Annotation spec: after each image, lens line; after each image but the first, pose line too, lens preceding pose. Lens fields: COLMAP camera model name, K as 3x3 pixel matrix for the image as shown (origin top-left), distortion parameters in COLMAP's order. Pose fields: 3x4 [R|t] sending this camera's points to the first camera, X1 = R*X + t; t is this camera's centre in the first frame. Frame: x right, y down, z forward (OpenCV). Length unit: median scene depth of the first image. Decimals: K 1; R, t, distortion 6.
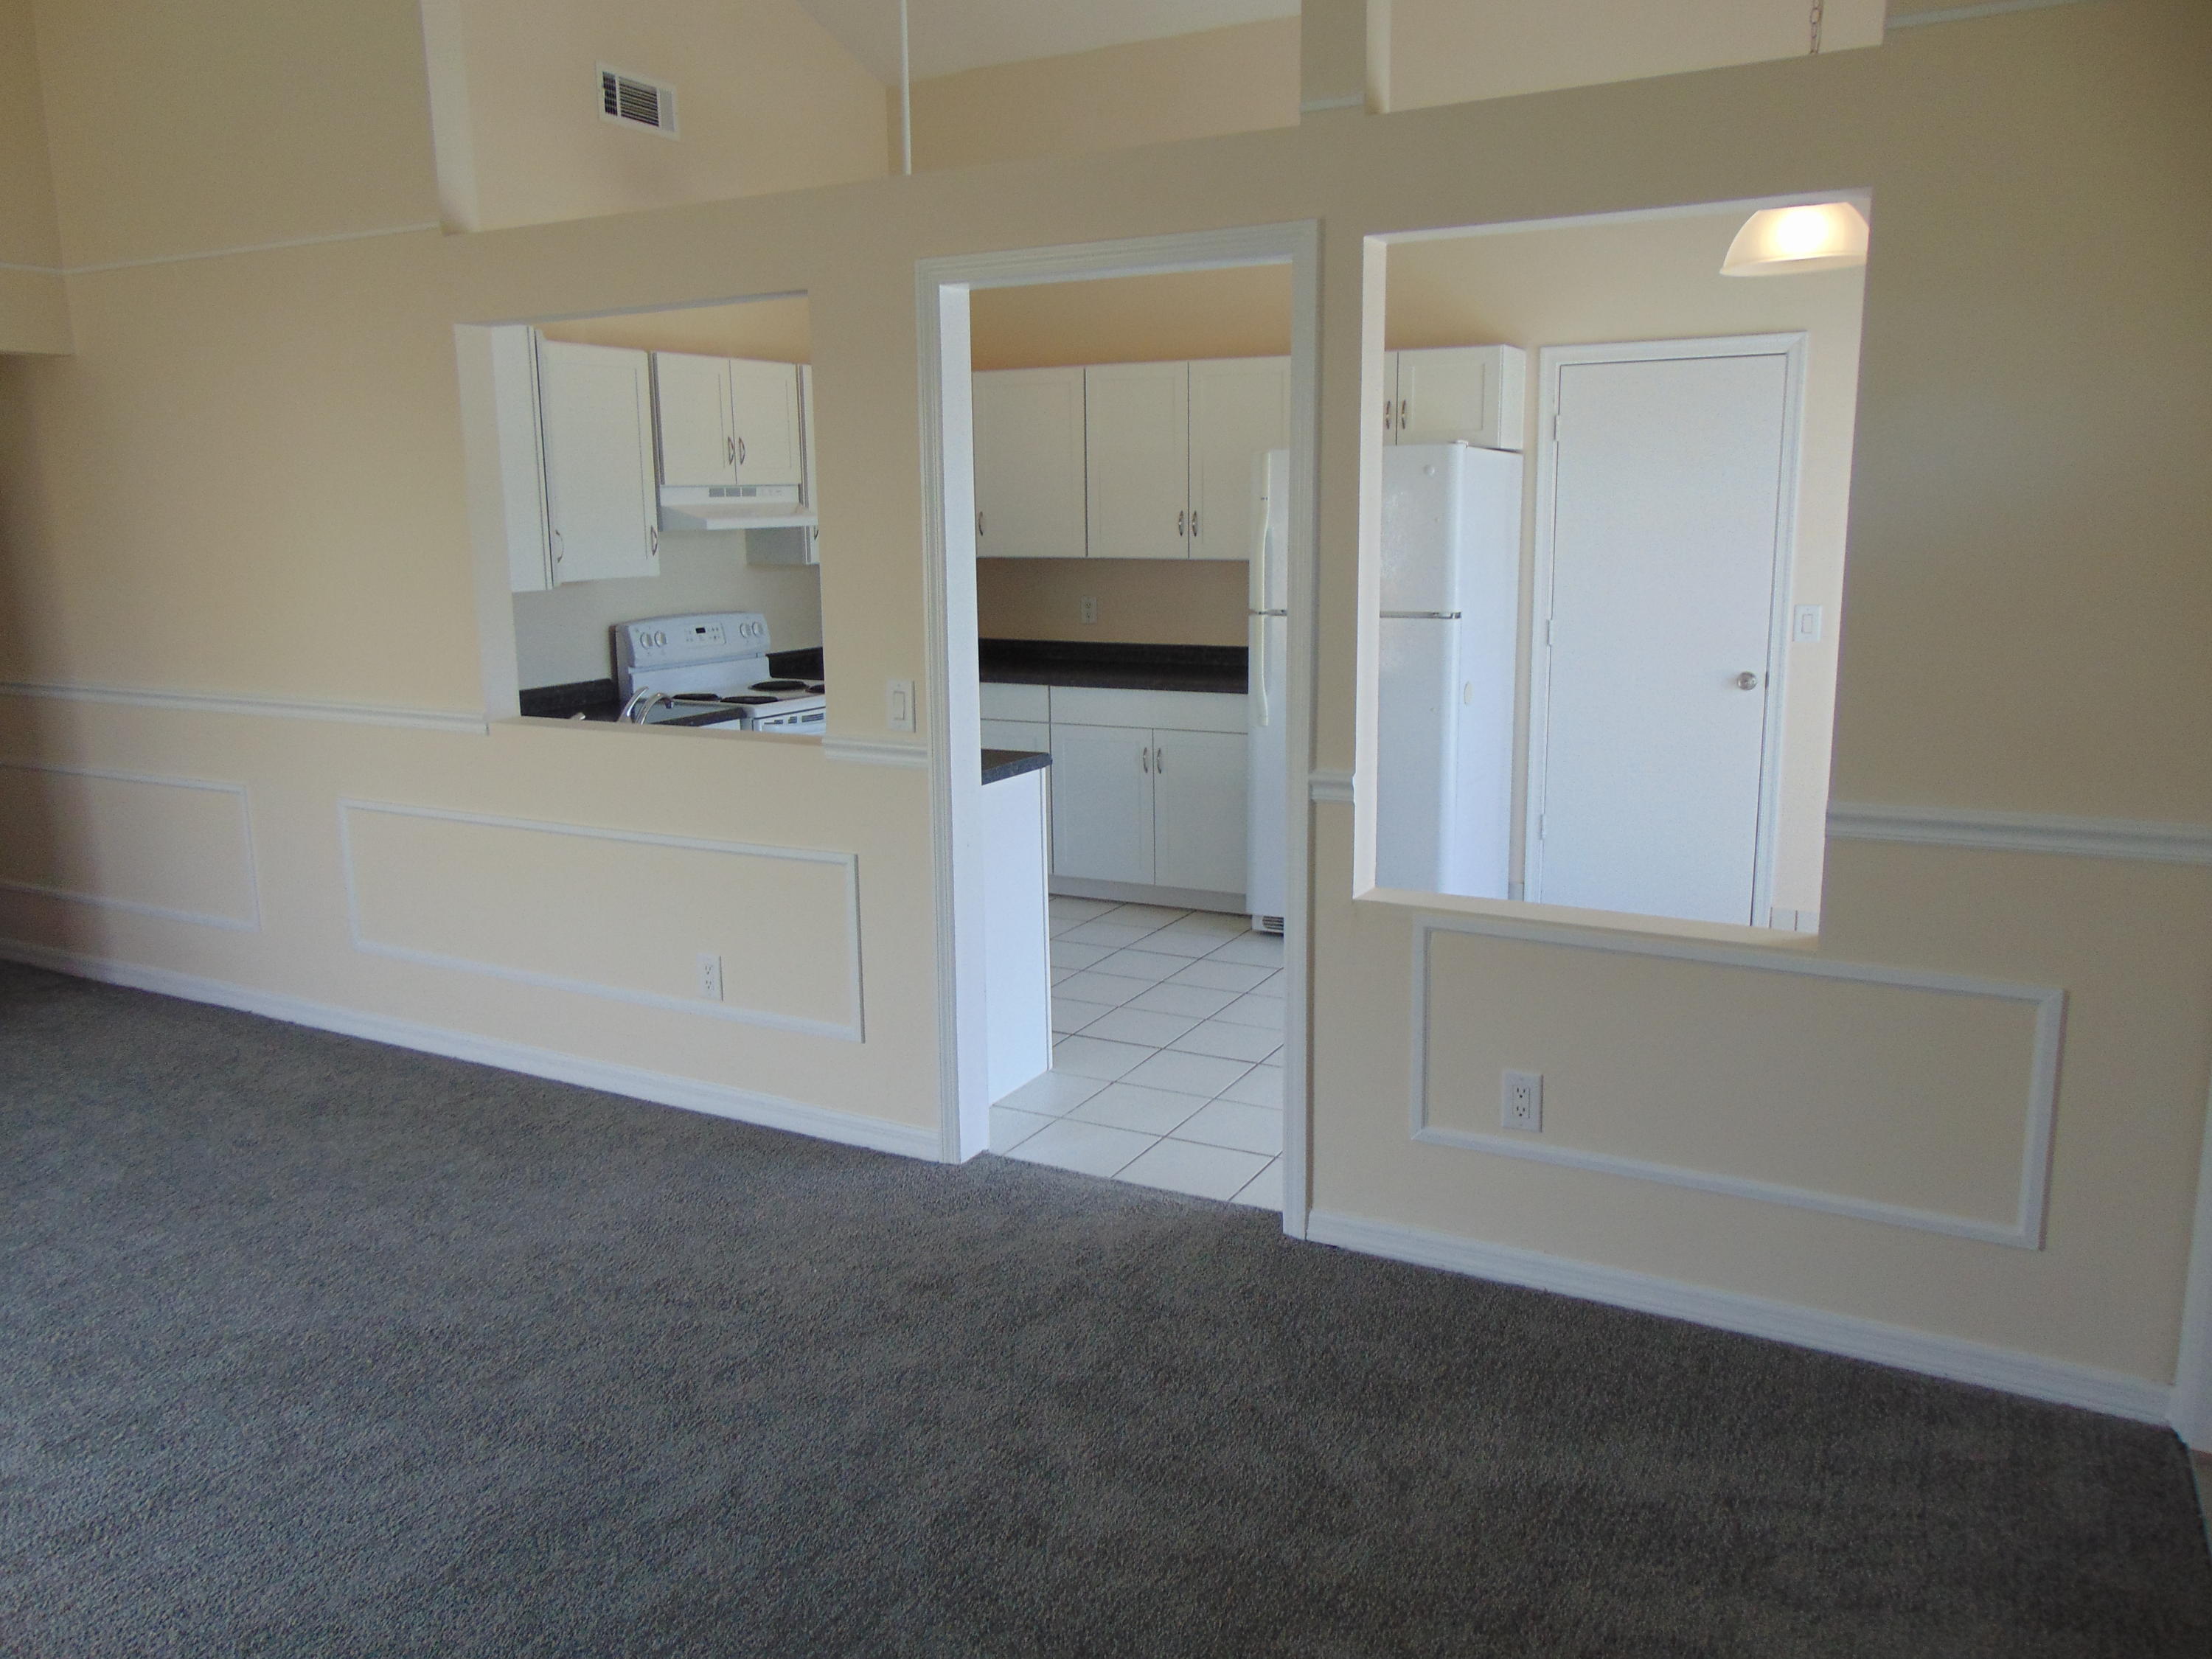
lens RADIAL K [[1653.2, 0, 1092.1], [0, 1653.2, 816.8], [0, 0, 1]] dist [-0.031711, 0.072926]
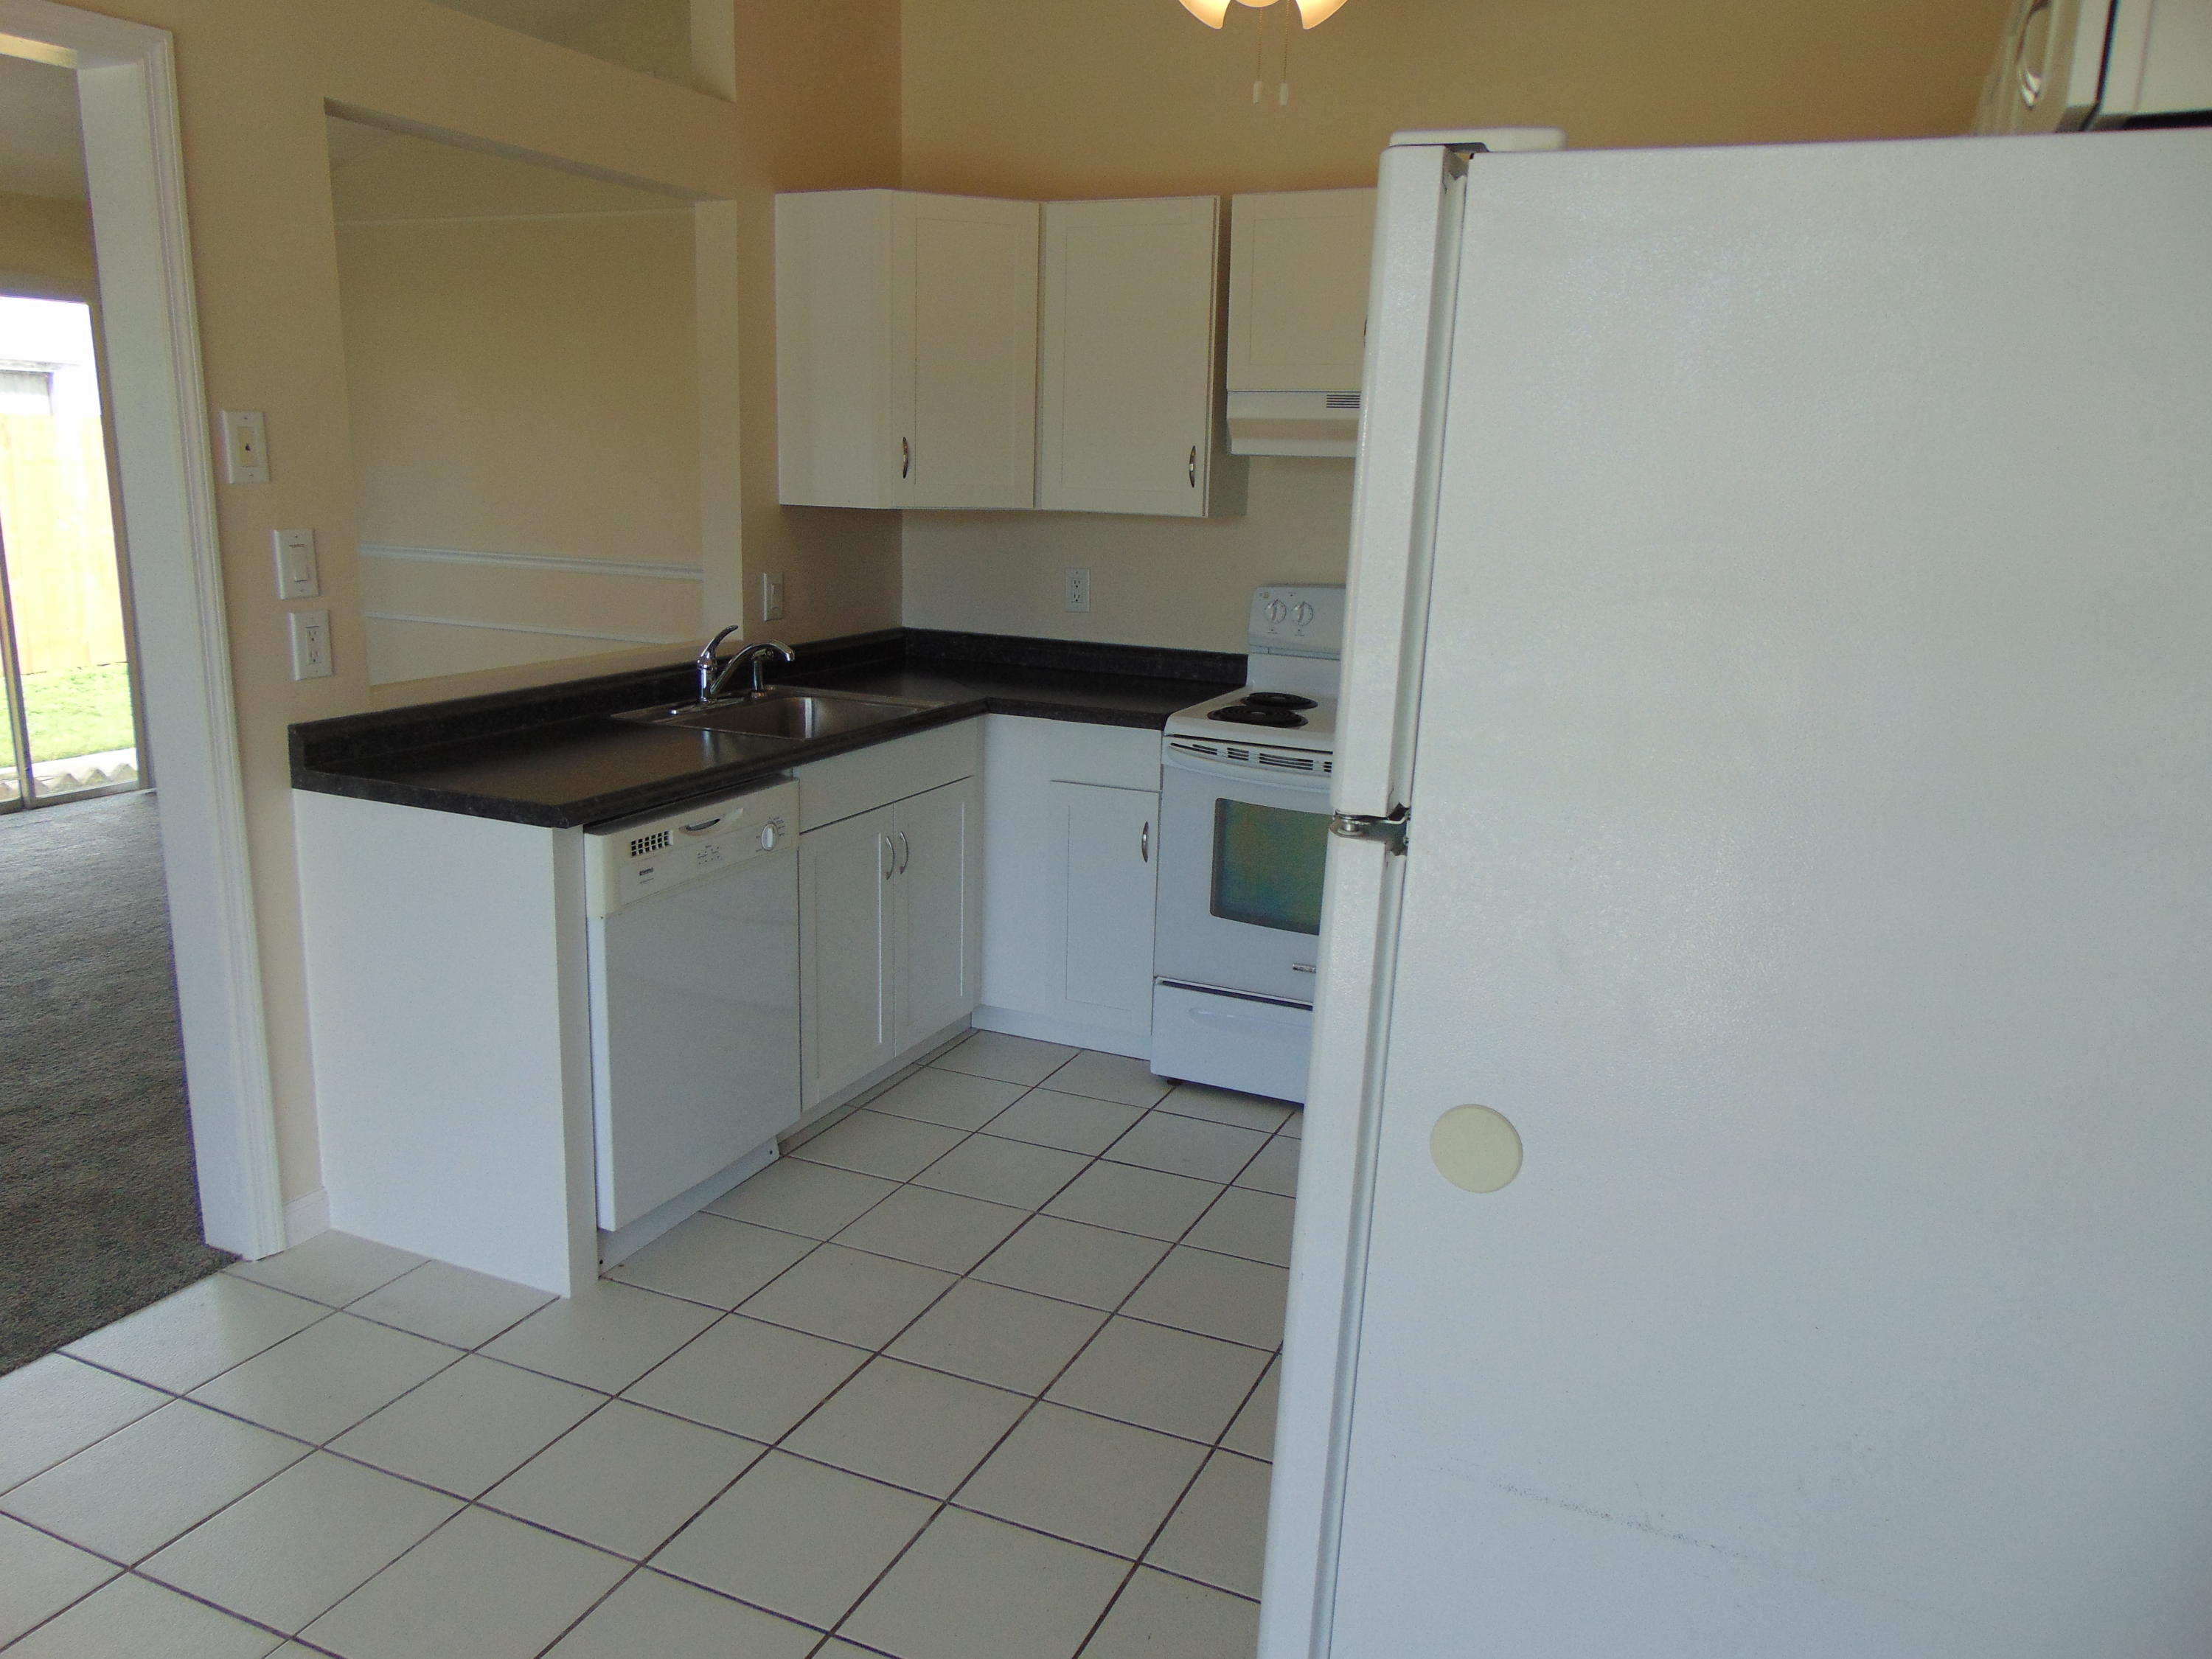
lens RADIAL K [[1653.2, 0, 1092.6], [0, 1653.2, 824.6], [0, 0, 1]] dist [-0.031711, 0.072926]
pose [[0.072604, 0.236933, -0.968809, 0.555629], [-0.214122, 0.952426, 0.216880, -0.199440], [0.974105, 0.191697, 0.119882, 1.085551]]
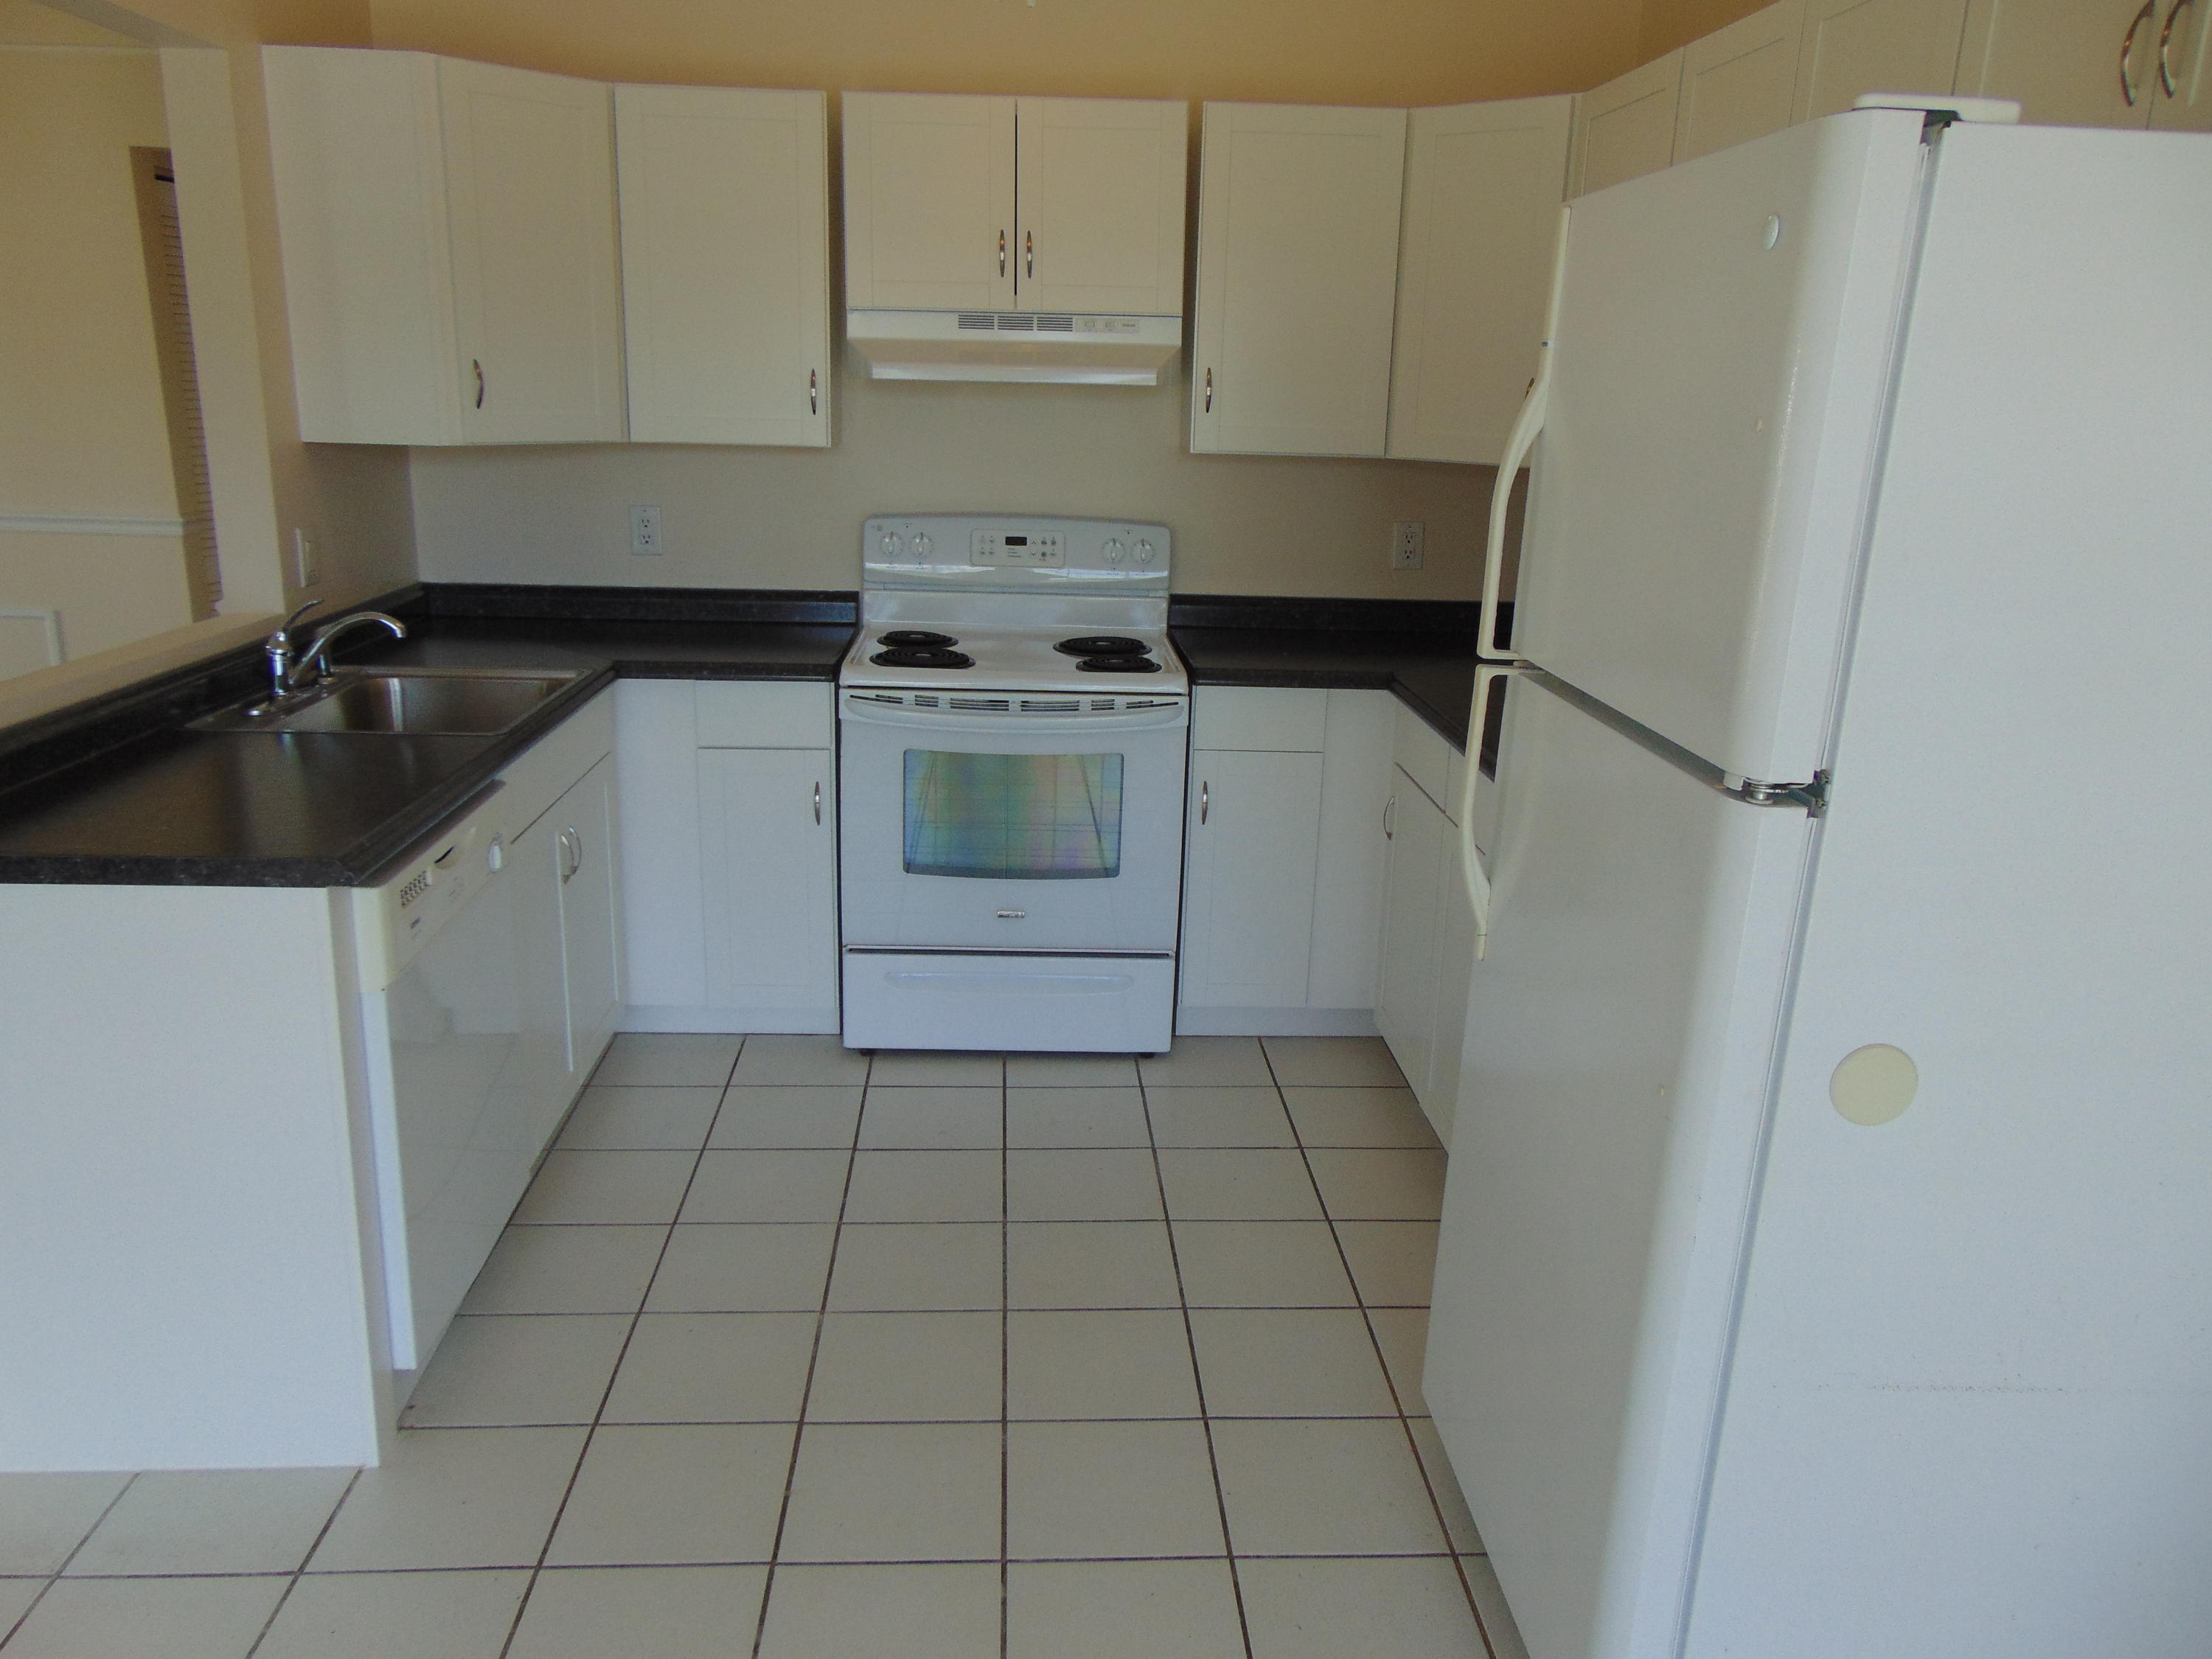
lens RADIAL K [[1653.2, 0, 1095.6], [0, 1653.2, 825.3], [0, 0, 1]] dist [-0.031711, 0.072926]
pose [[0.521421, 0.254273, -0.814534, 0.447738], [-0.193880, 0.964907, 0.177103, -0.167354], [0.830982, 0.065577, 0.552421, 0.892870]]
